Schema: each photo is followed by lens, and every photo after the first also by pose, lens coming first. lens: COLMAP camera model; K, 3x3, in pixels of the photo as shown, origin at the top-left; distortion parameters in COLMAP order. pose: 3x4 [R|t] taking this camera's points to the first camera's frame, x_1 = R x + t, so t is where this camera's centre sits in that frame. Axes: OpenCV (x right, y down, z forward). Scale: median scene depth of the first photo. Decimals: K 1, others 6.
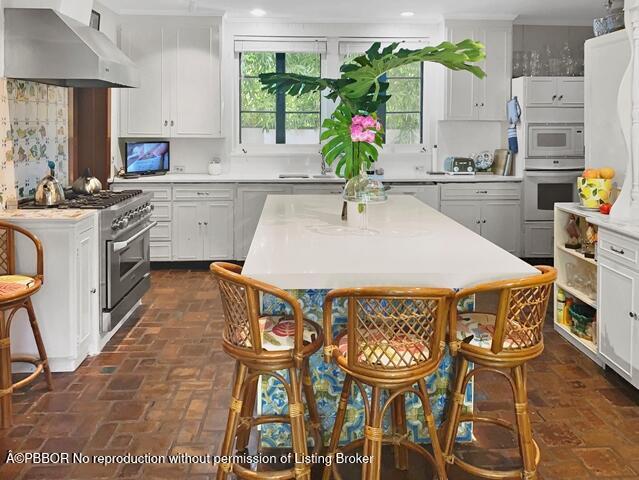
lens RADIAL K [[503.2, 0, 319.5], [0, 503.2, 240.0], [0, 0, 1]] dist [0.006224, -0.007150]
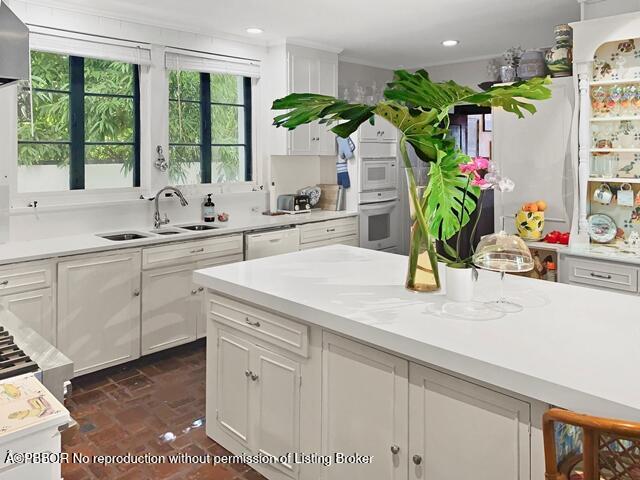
lens RADIAL K [[503.9, 0, 320.0], [0, 503.9, 240.0], [0, 0, 1]] dist [0.006224, -0.007150]
pose [[0.739772, -0.114567, 0.663033, -0.317739], [0.150285, 0.988638, 0.003151, -0.082218], [-0.655860, 0.097313, 0.748584, 0.304620]]
